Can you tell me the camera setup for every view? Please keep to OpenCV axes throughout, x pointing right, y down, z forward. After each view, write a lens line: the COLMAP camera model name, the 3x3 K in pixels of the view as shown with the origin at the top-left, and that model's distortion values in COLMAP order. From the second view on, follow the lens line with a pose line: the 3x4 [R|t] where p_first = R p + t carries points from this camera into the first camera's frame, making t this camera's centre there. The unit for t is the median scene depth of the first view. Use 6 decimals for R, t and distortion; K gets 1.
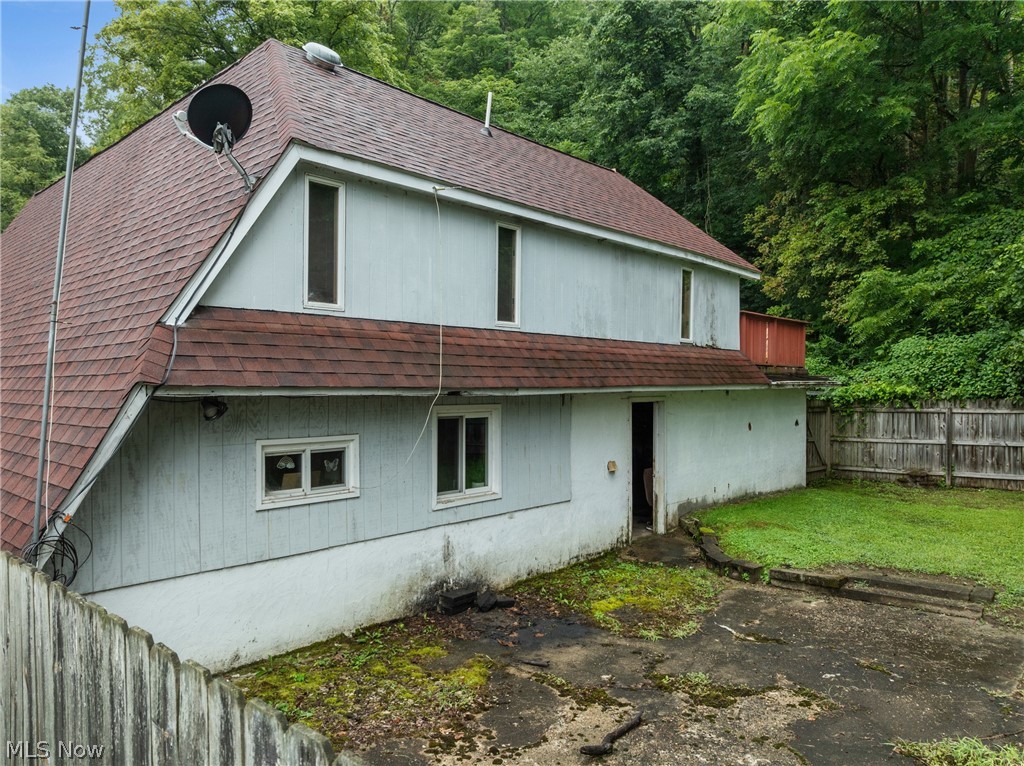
lens RADIAL K [[719.8, 0, 512.0], [0, 719.8, 383.0], [0, 0, 1]] dist [-0.037719, -0.000434]
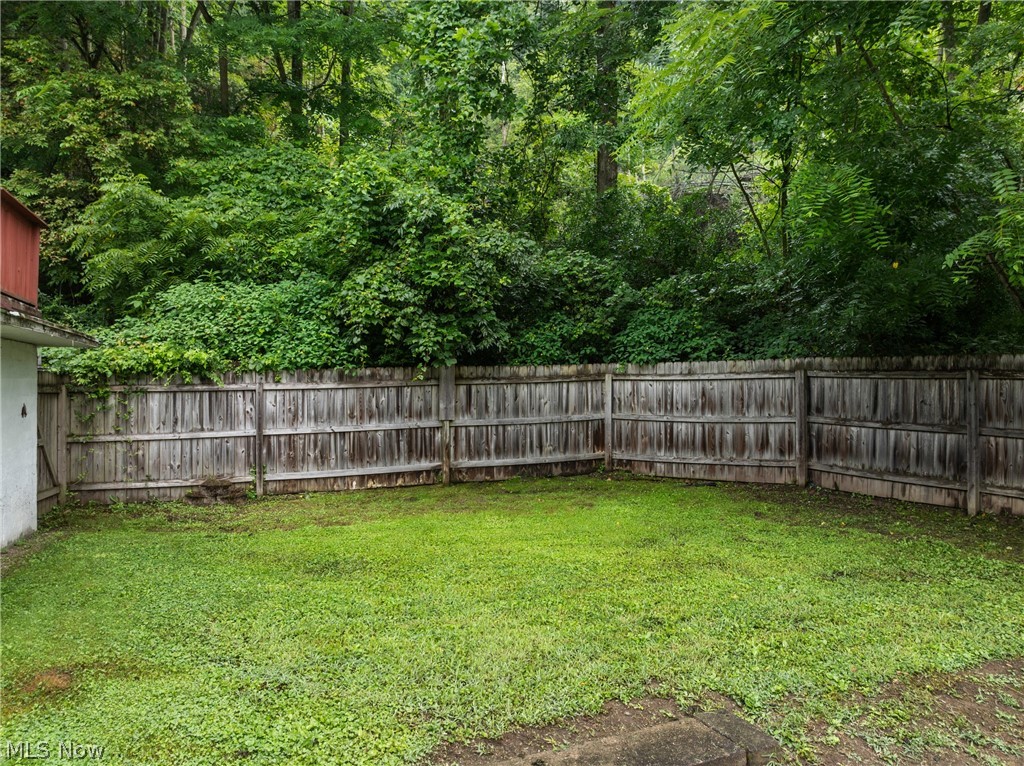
lens RADIAL K [[719.8, 0, 512.0], [0, 719.8, 383.0], [0, 0, 1]] dist [-0.037719, -0.000434]
pose [[0.450289, 0.004565, 0.892871, 0.096452], [0.000454, 0.999986, -0.005341, 0.036787], [-0.892883, 0.002810, 0.450281, 0.436819]]
